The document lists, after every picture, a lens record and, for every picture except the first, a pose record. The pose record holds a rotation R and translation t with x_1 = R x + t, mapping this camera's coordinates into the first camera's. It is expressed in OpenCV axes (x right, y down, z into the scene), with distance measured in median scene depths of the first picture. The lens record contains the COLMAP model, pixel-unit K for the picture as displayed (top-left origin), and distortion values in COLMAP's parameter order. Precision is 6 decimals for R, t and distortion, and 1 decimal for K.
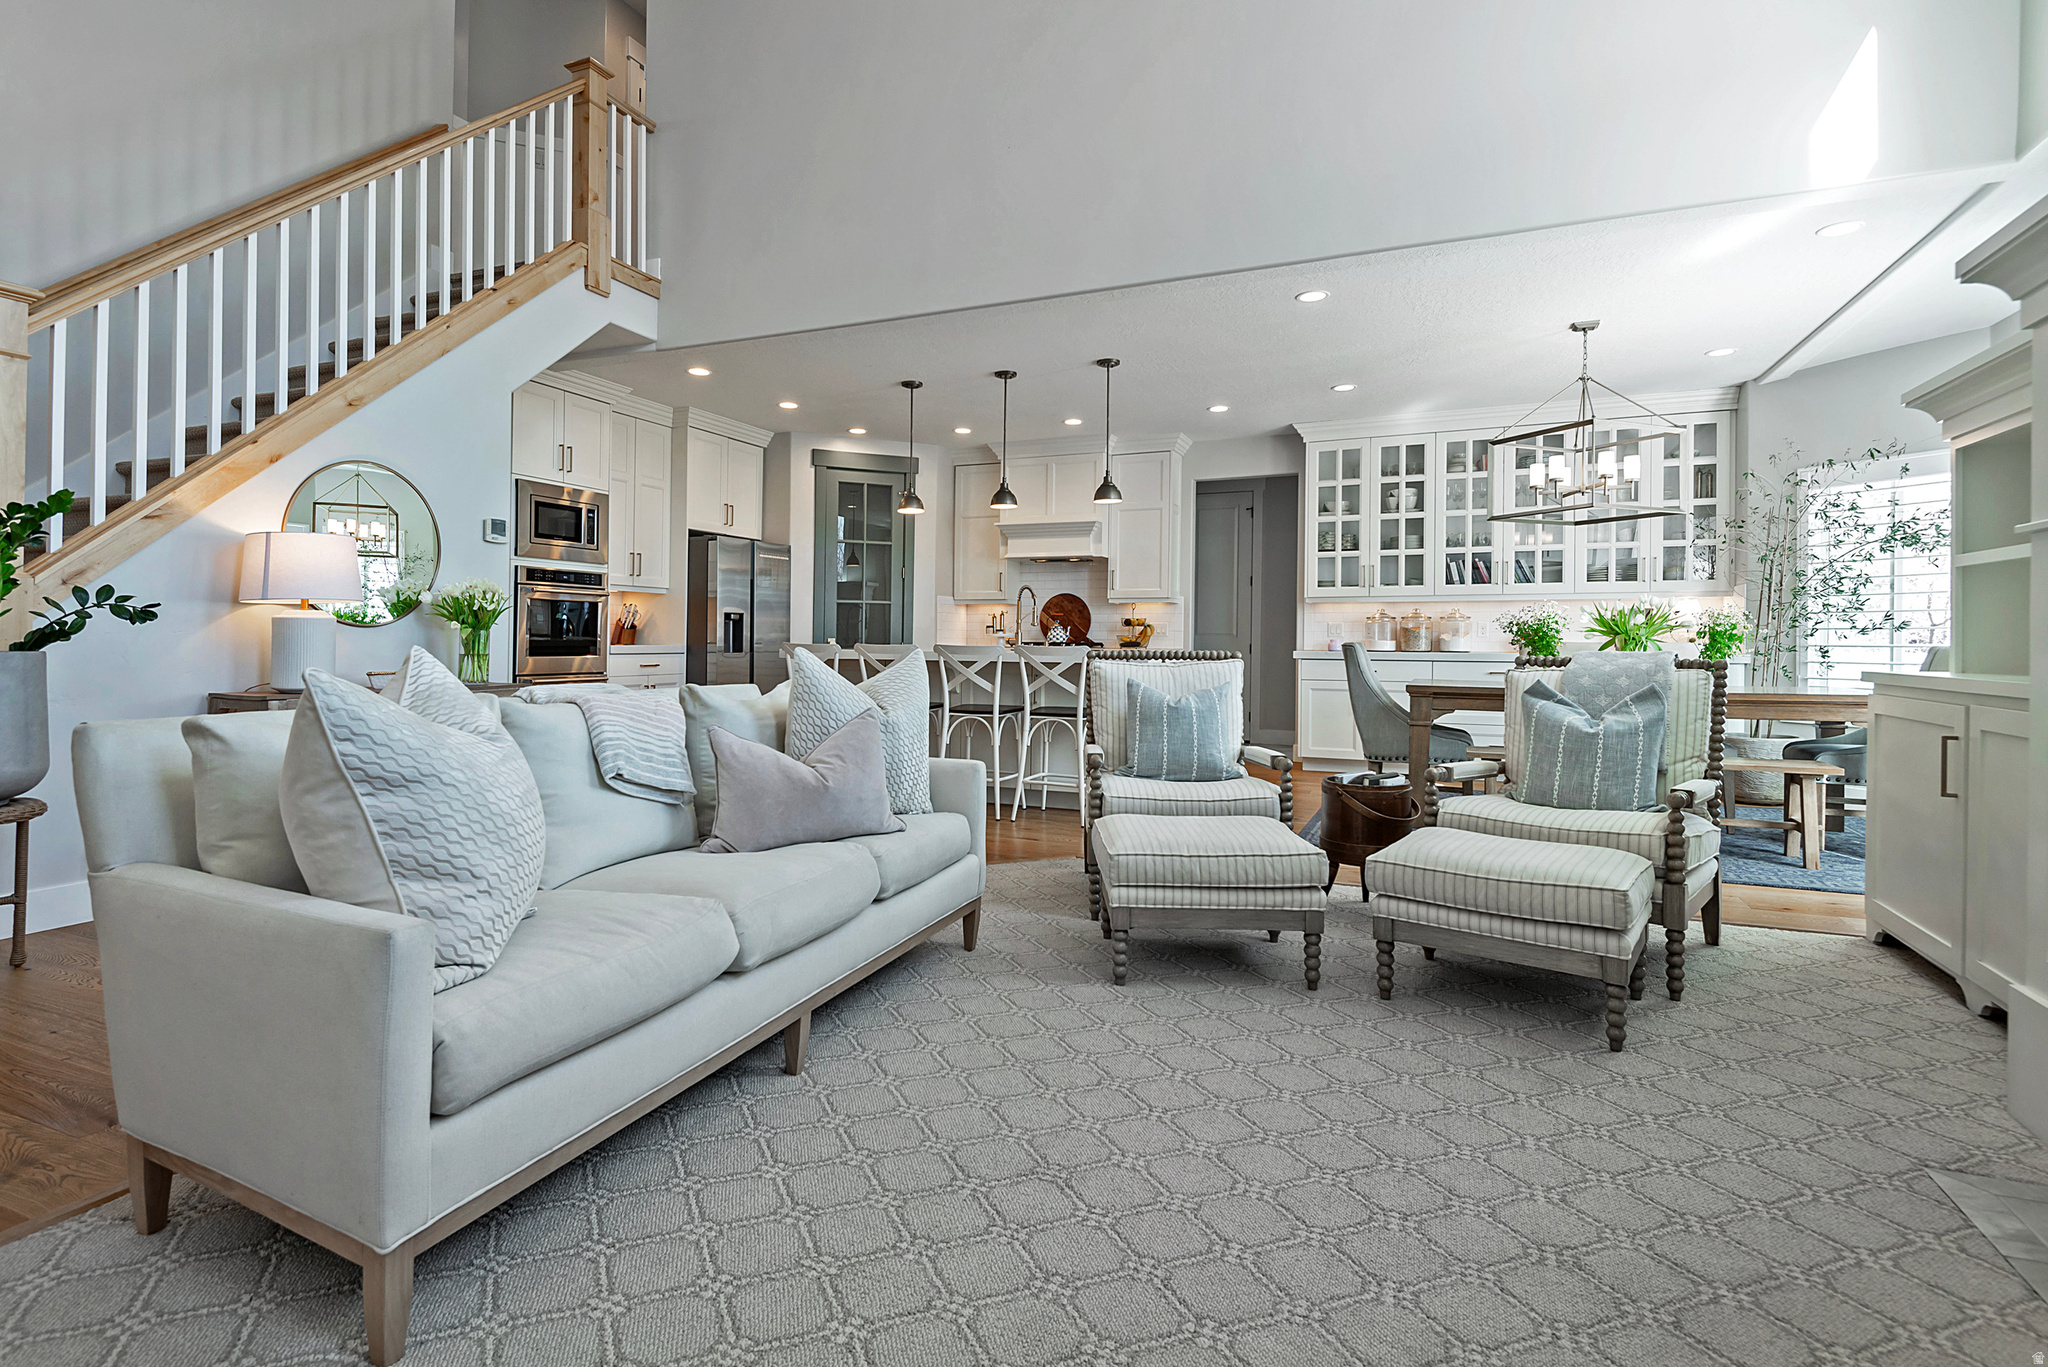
lens RADIAL K [[1034.8, 0, 1000.8], [0, 1034.8, 649.1], [0, 0, 1]] dist [0.026126, -0.016639]
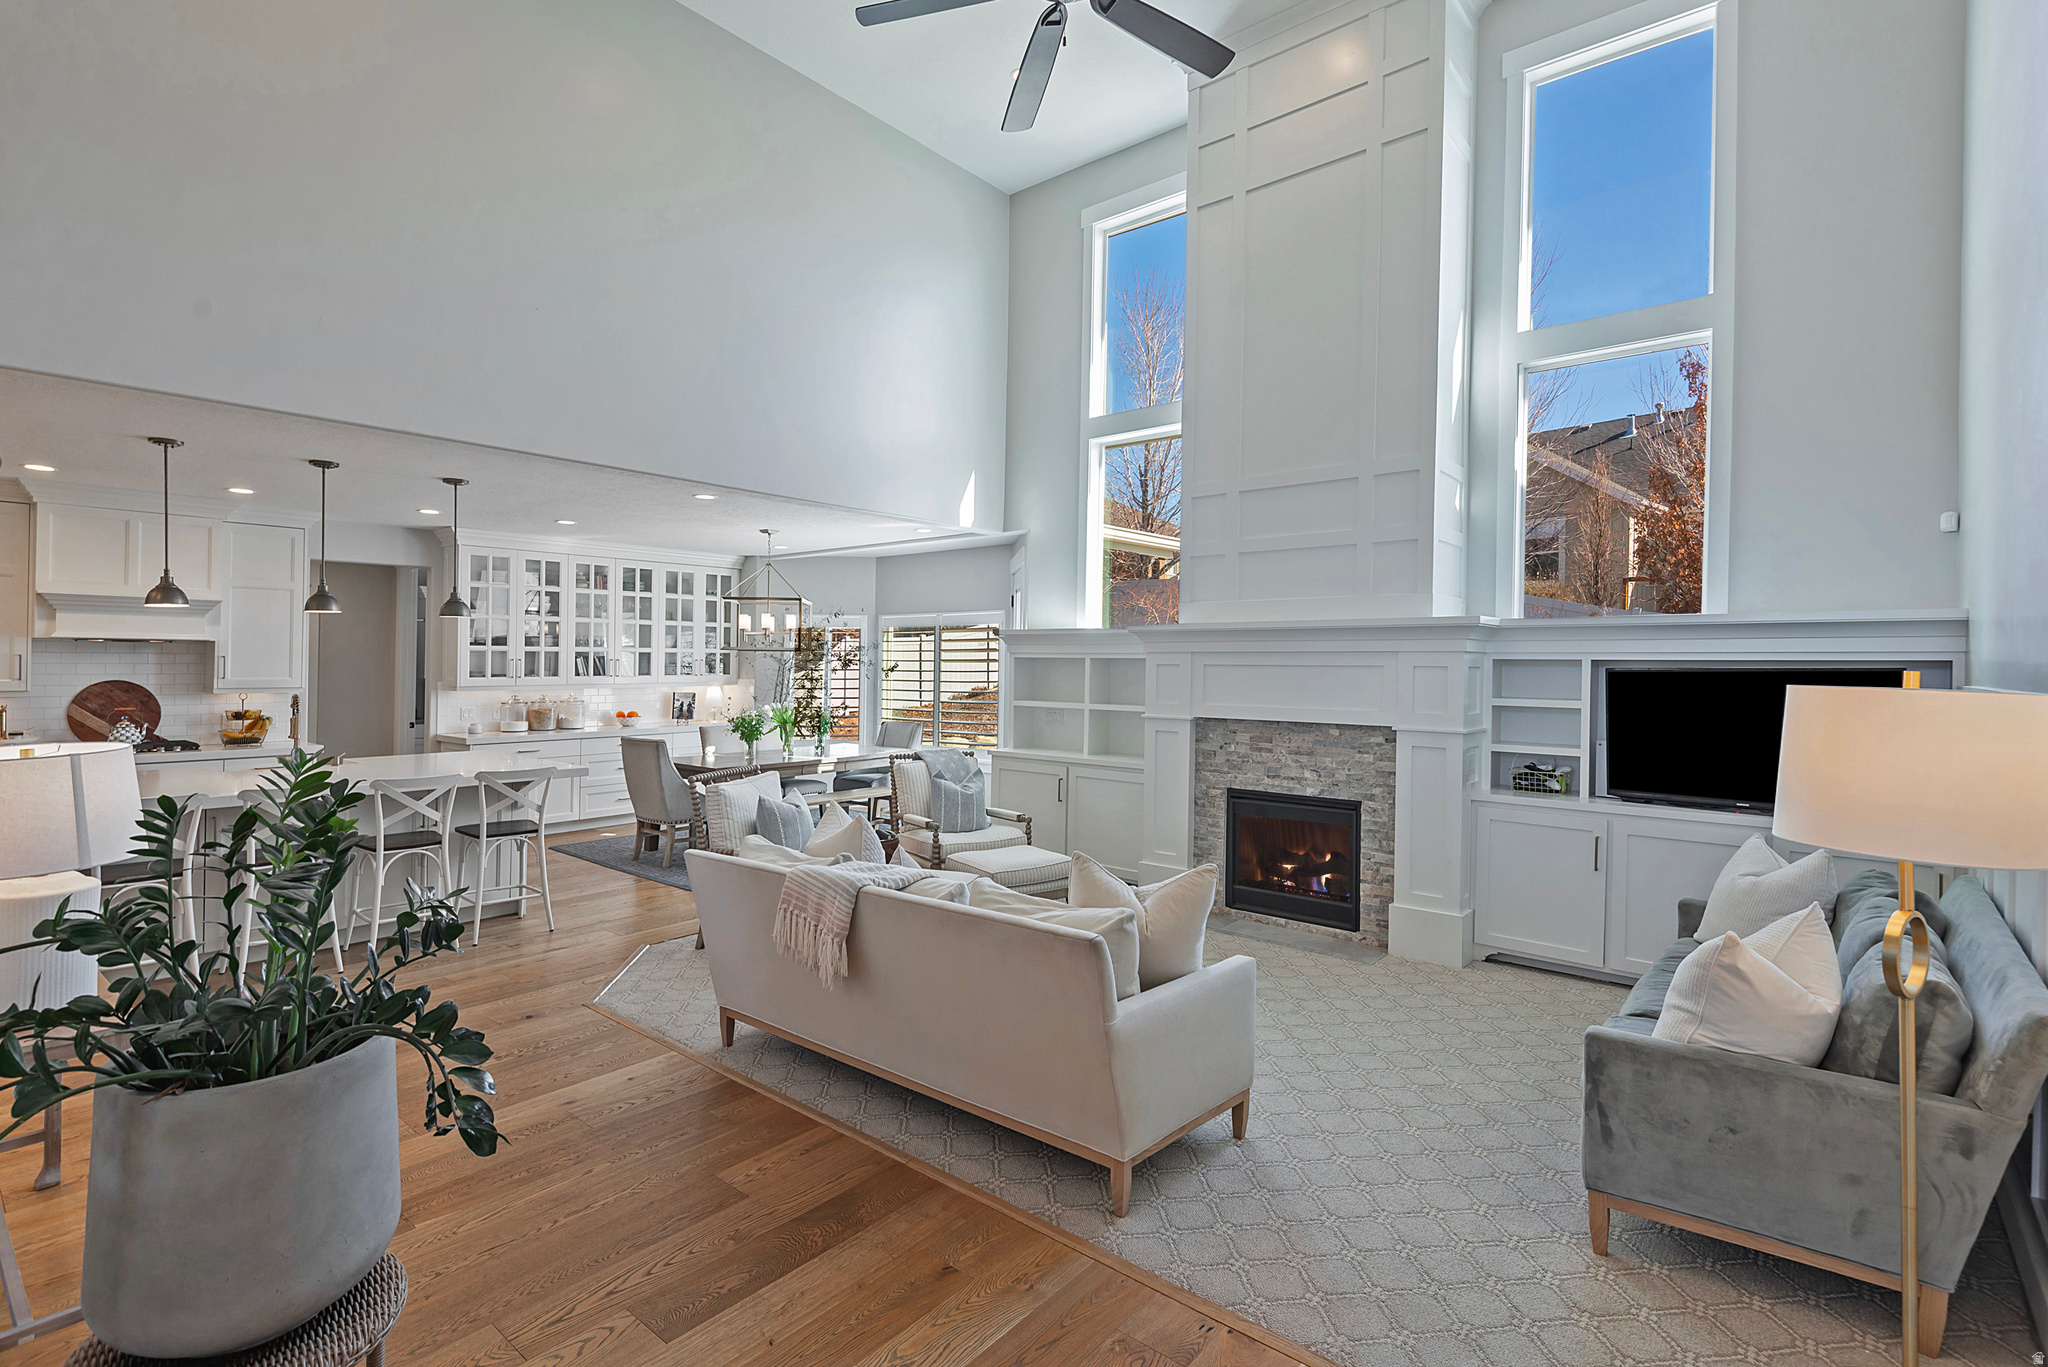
lens RADIAL K [[970.7, 0, 1011.3], [0, 970.7, 670.3], [0, 0, 1]] dist [0.025815, -0.014488]
pose [[0.280386, -0.011058, 0.959824, -0.737216], [0.003810, 0.999939, 0.010407, -0.106592], [-0.959880, 0.000739, 0.280411, 0.225975]]
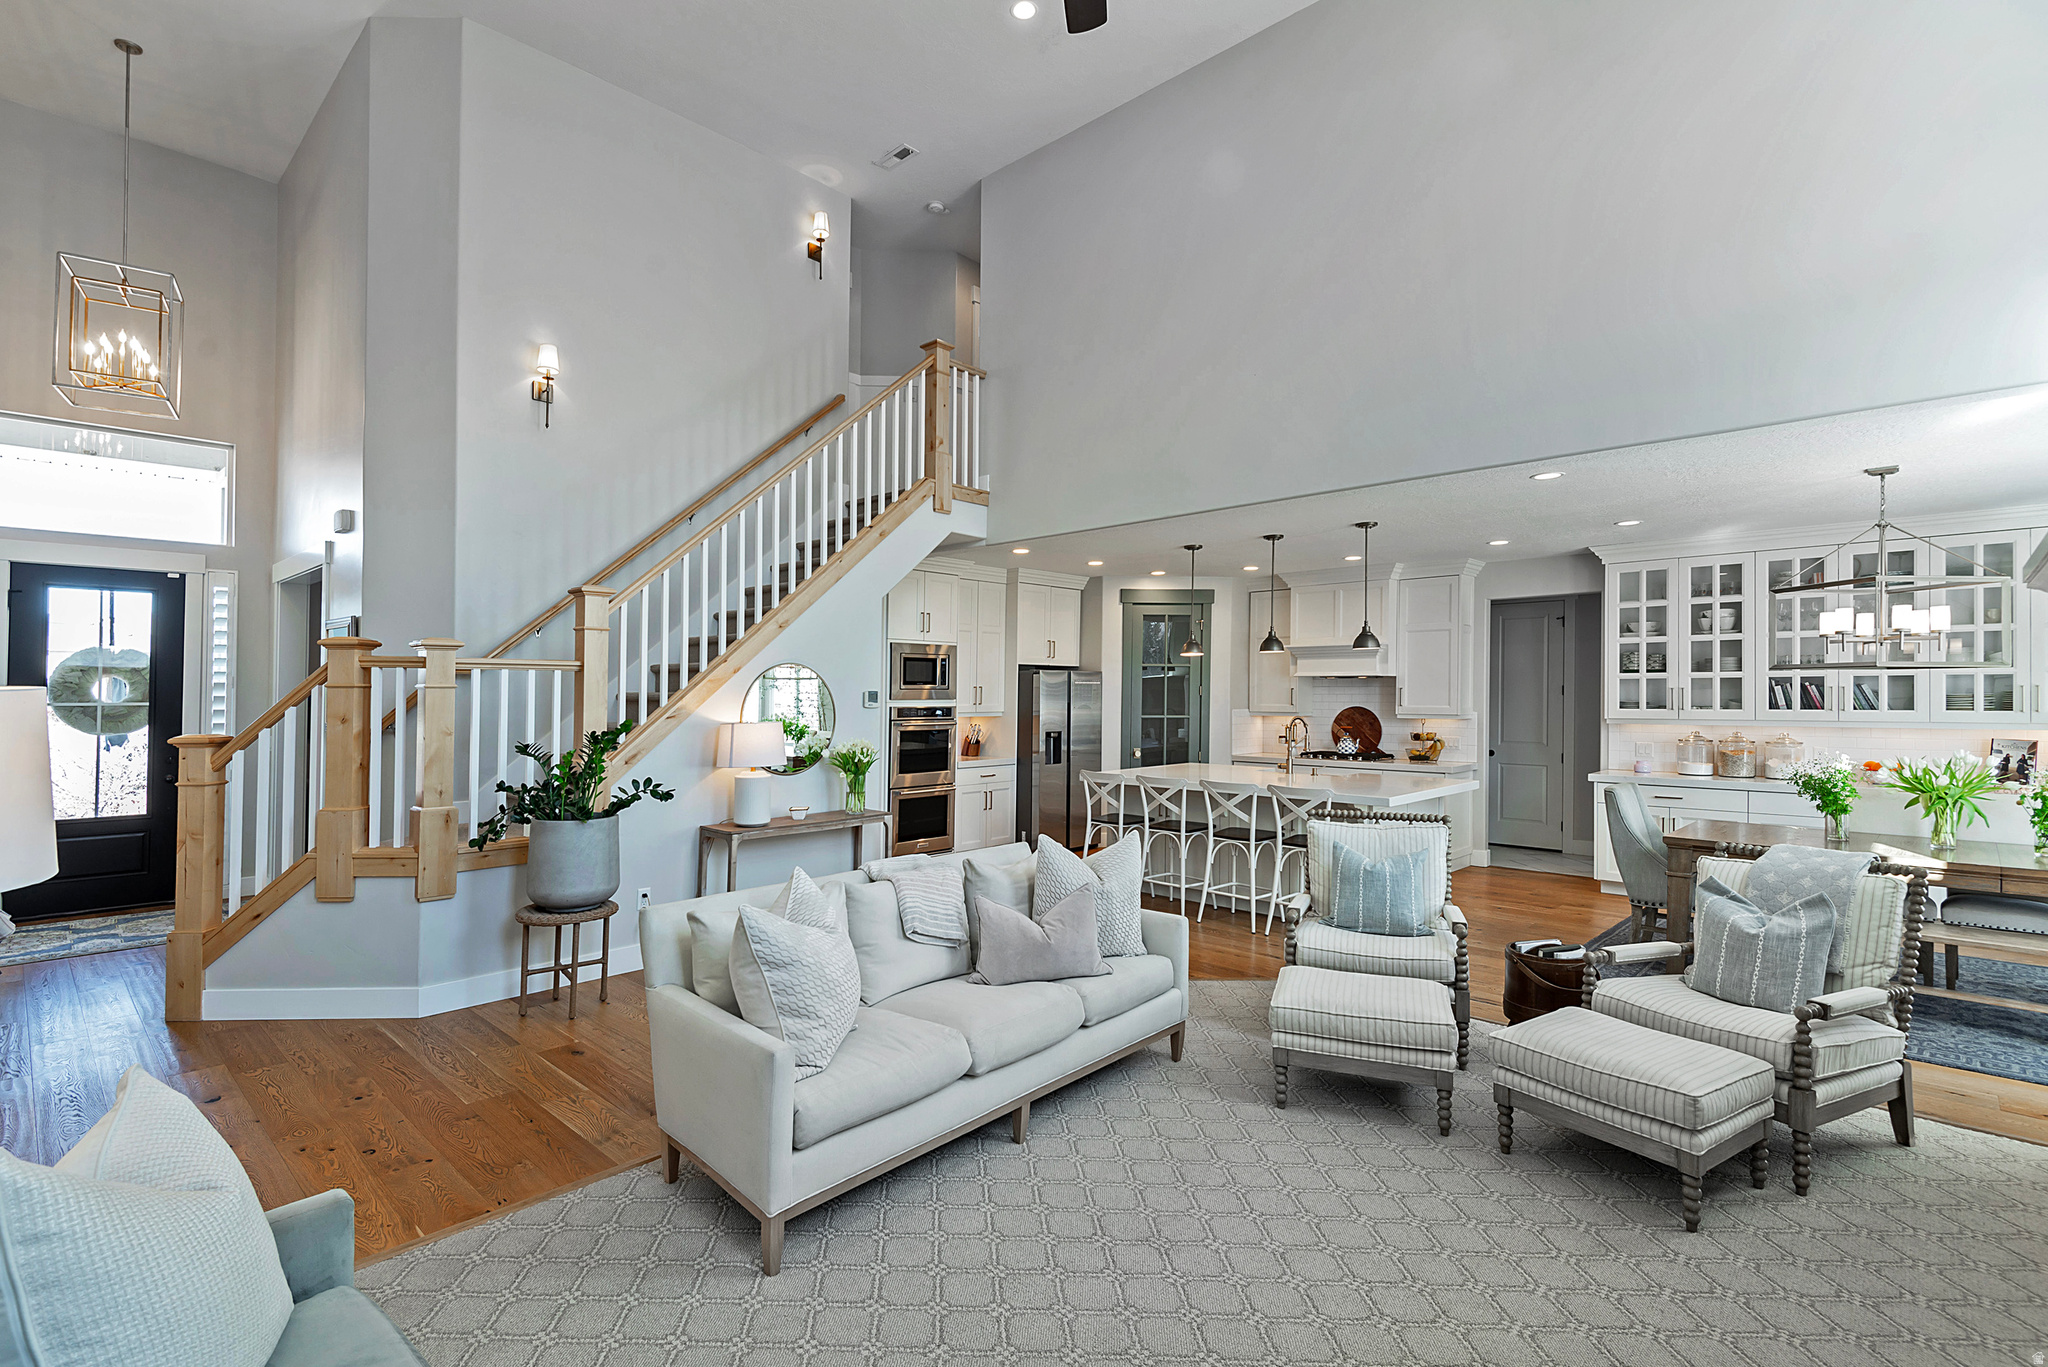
lens RADIAL K [[970.7, 0, 995.1], [0, 970.7, 698.6], [0, 0, 1]] dist [0.025815, -0.014488]
pose [[0.937884, -0.001487, -0.346947, 0.097344], [-0.001975, 0.999952, -0.009625, -0.082947], [0.346944, 0.009712, 0.937835, -0.128206]]
